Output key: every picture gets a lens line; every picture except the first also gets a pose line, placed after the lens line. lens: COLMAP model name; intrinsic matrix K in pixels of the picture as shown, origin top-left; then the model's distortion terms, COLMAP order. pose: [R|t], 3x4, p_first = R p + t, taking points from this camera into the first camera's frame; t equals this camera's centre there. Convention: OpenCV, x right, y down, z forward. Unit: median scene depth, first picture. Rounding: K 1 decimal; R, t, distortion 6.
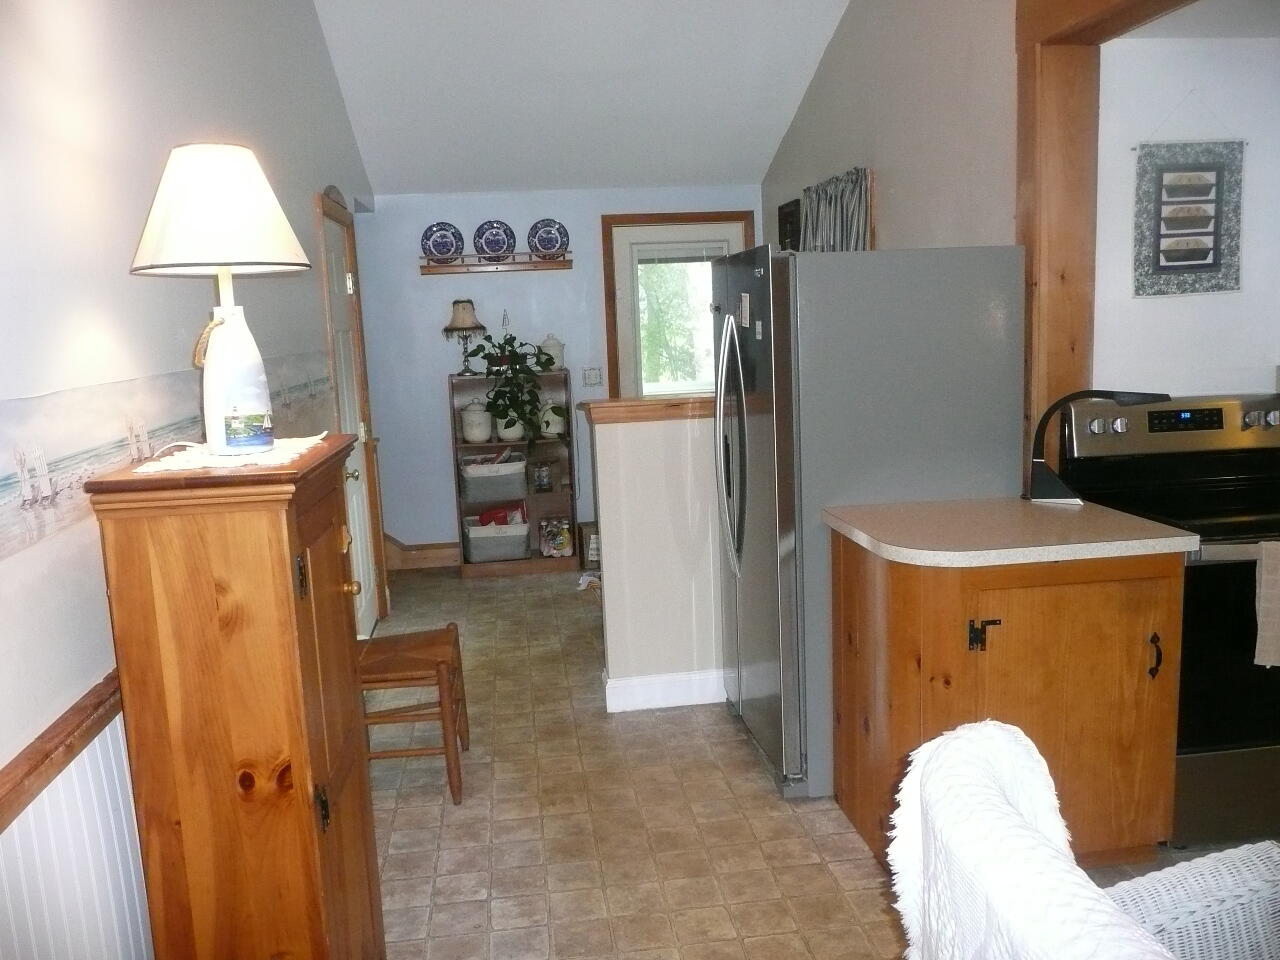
lens RADIAL K [[1072.0, 0, 639.3], [0, 1072.0, 481.8], [0, 0, 1]] dist [-0.035649, 0.037879]
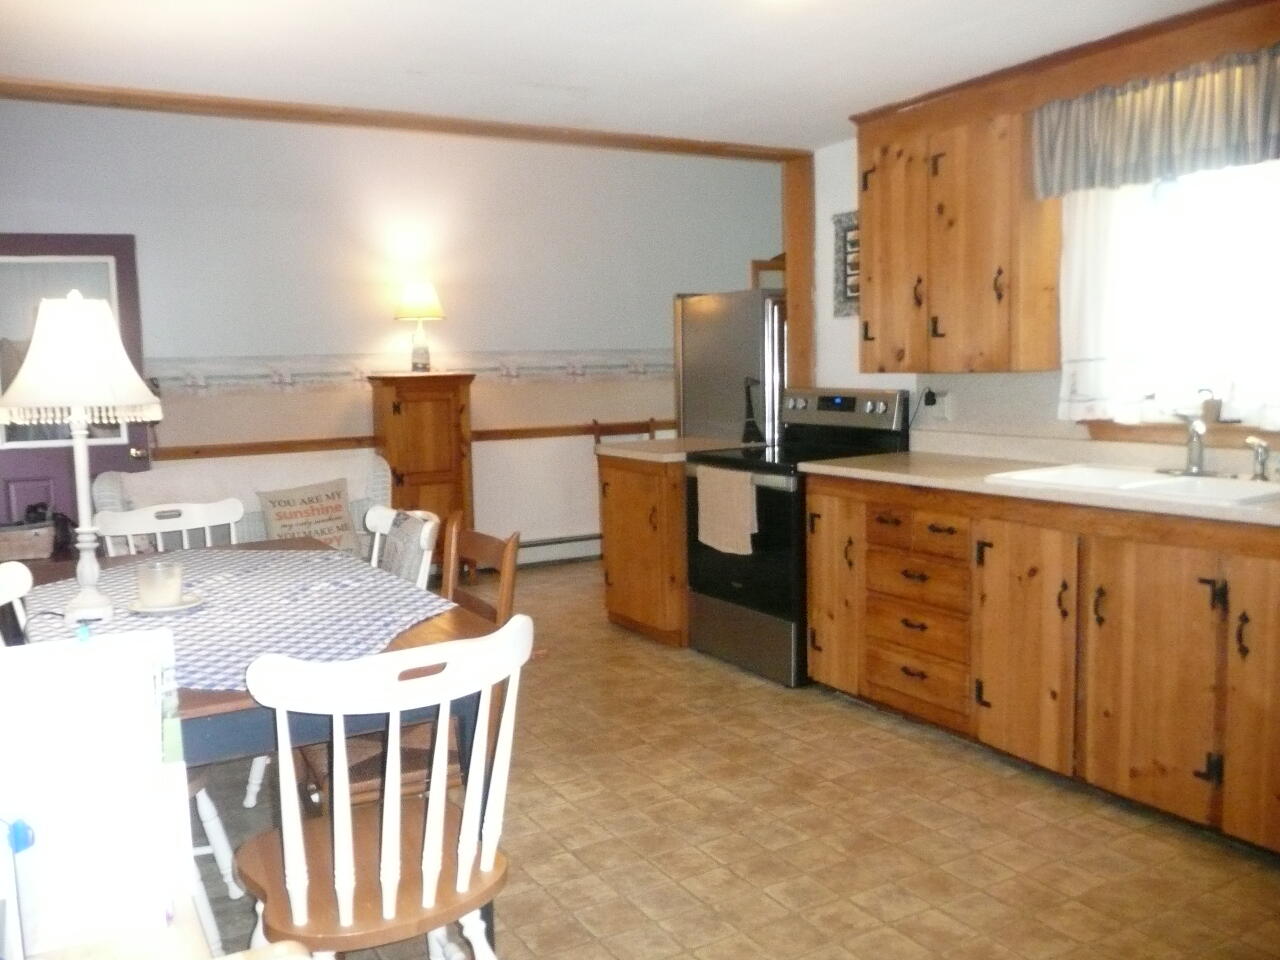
lens RADIAL K [[1072.0, 0, 633.1], [0, 1072.0, 475.5], [0, 0, 1]] dist [-0.035649, 0.037879]
pose [[0.375513, 0.131690, -0.917413, 1.257733], [-0.125571, 0.987956, 0.090418, -0.041999], [0.918271, 0.081247, 0.387527, 0.140341]]
